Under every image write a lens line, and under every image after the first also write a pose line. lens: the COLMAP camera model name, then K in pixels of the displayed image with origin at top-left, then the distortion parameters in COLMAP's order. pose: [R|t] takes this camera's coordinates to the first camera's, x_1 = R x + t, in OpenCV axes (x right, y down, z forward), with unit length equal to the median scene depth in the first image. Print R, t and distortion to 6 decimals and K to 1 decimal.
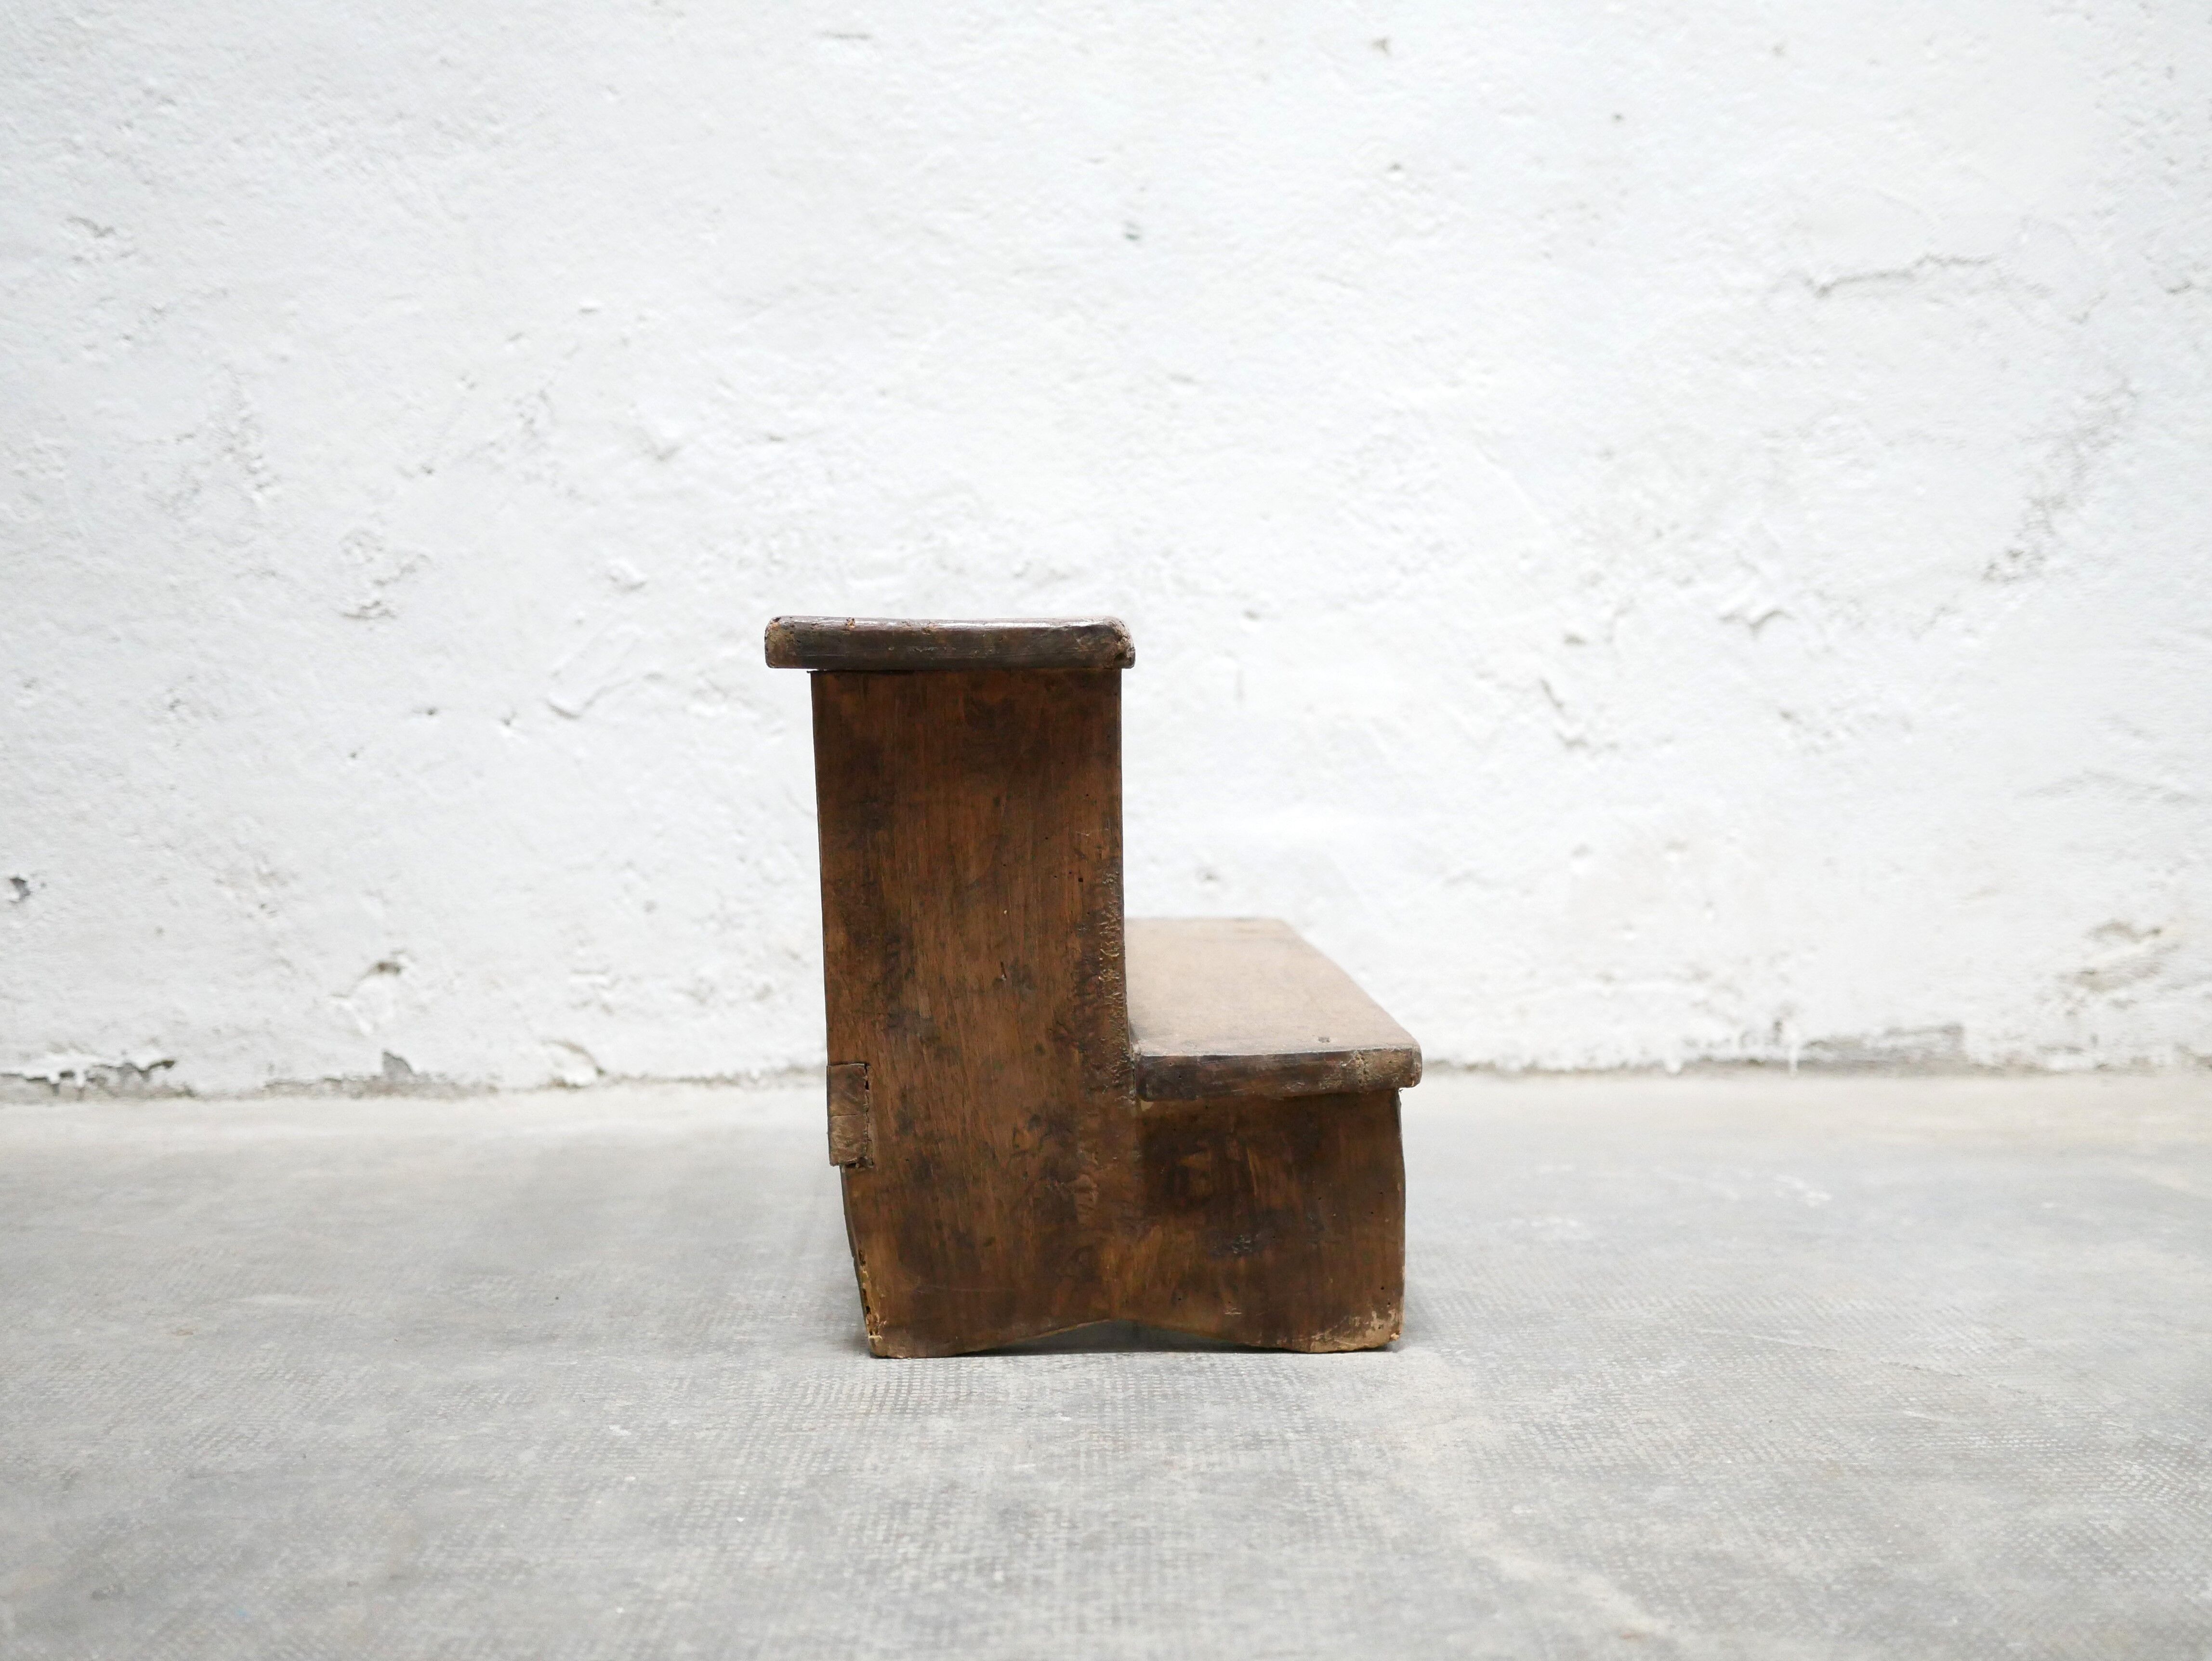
lens RADIAL K [[2522.5, 0, 1099.8], [0, 2522.5, 819.0], [0, 0, 1]] dist [-0.018104, 0.003421]
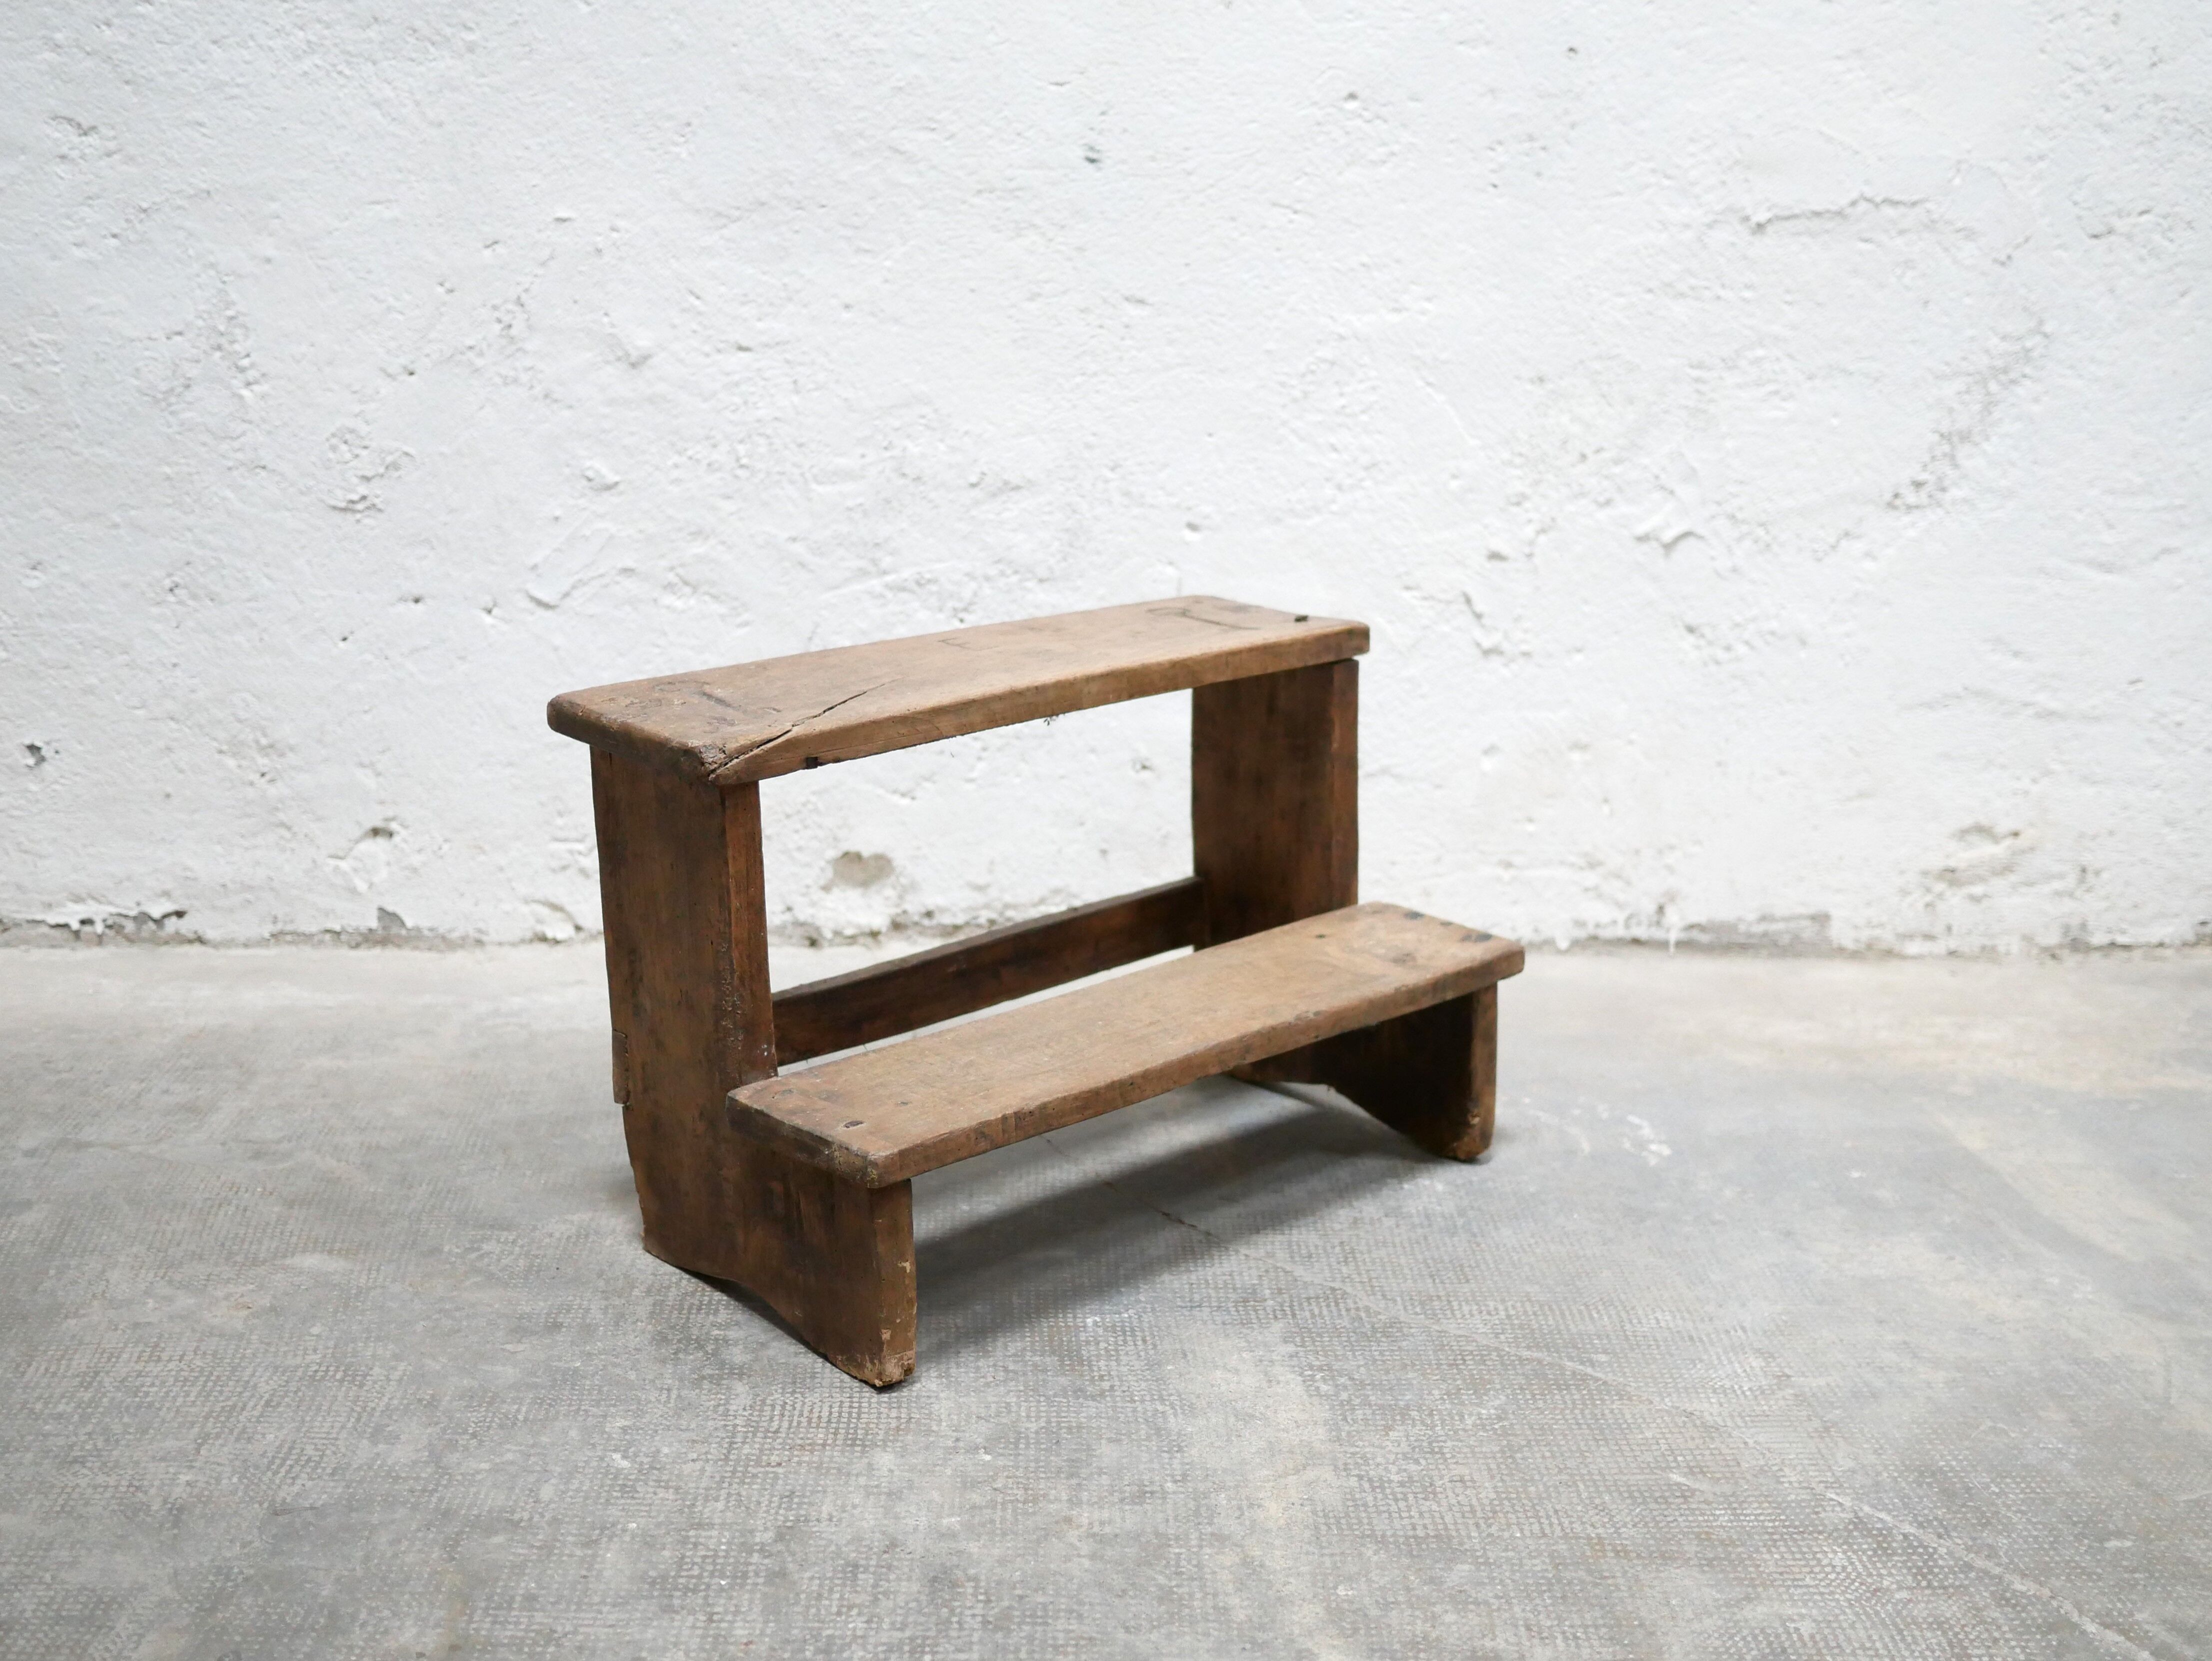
lens RADIAL K [[2619.0, 0, 1106.0], [0, 2619.0, 830.5], [0, 0, 1]] dist [-0.027491, 0.027447]
pose [[0.999298, 0.031057, 0.020956, 0.004618], [-0.034731, 0.977680, 0.207208, -0.185147], [-0.014053, -0.207791, 0.978072, -0.100737]]
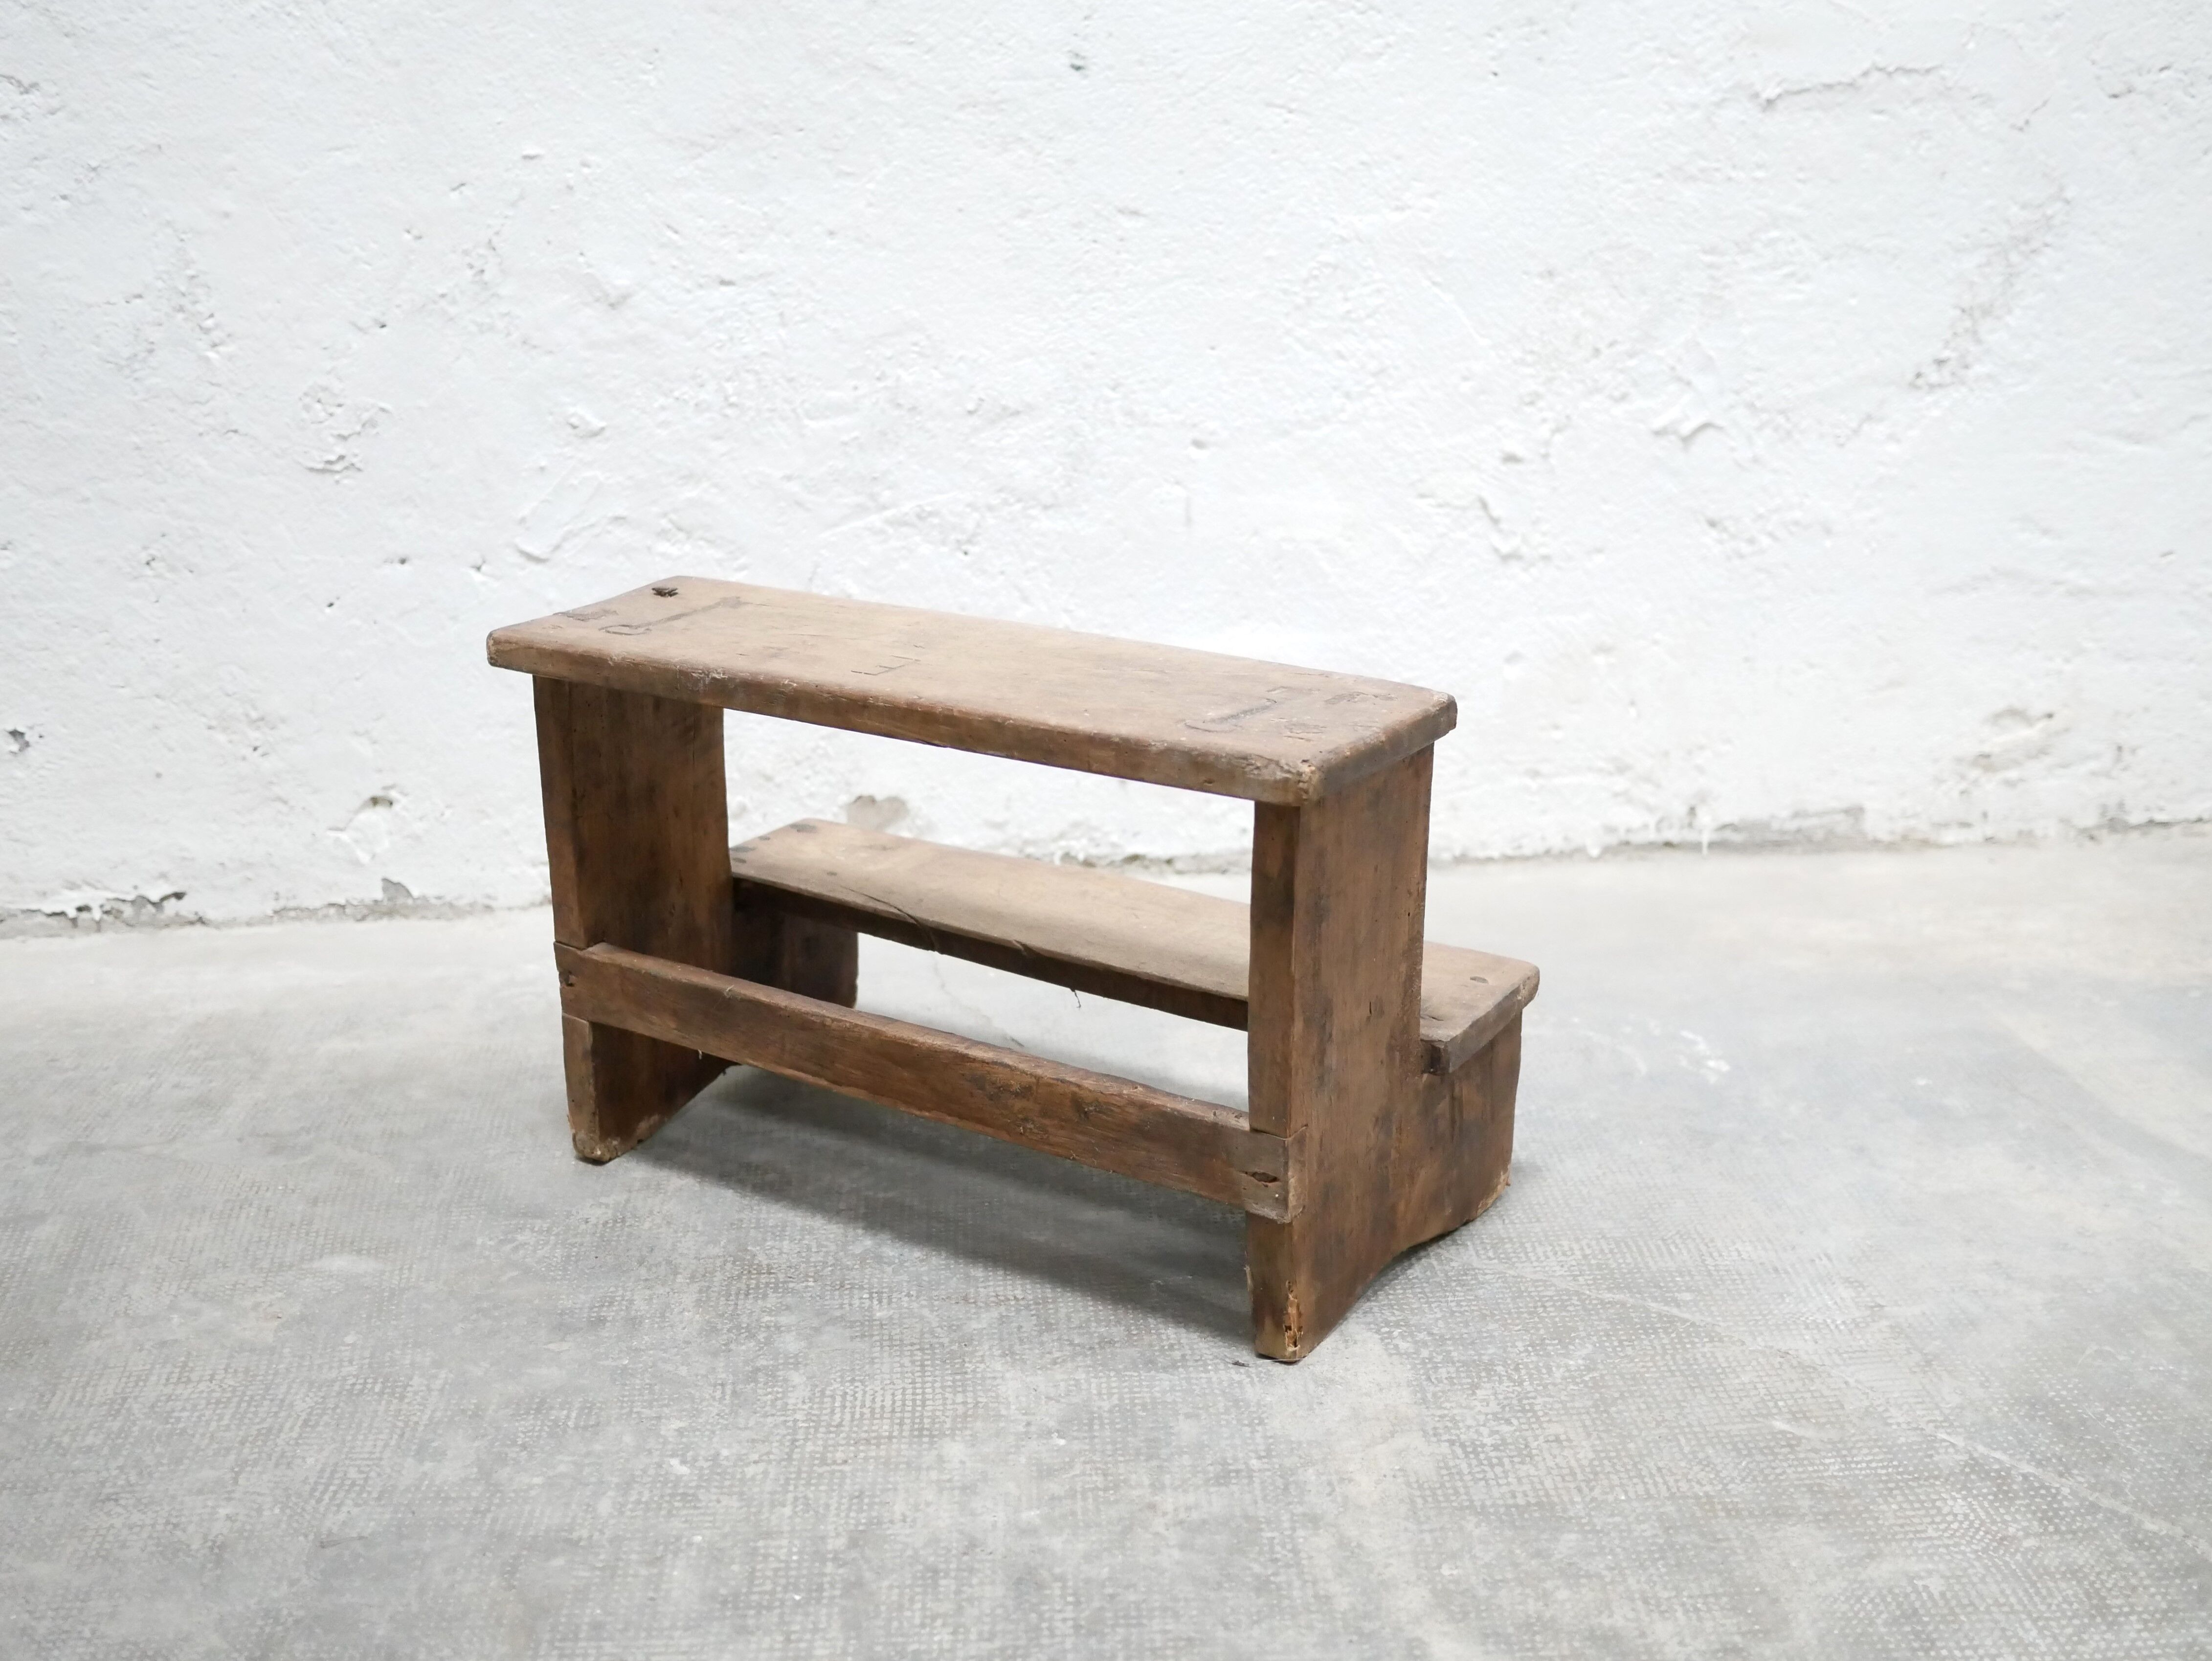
lens RADIAL K [[2558.8, 0, 1102.3], [0, 2558.8, 830.8], [0, 0, 1]] dist [-0.024698, 0.020861]
pose [[0.999341, -0.021211, 0.029449, -0.013393], [0.013281, 0.968881, 0.247170, -0.188661], [-0.033776, -0.246616, 0.968525, -0.044886]]
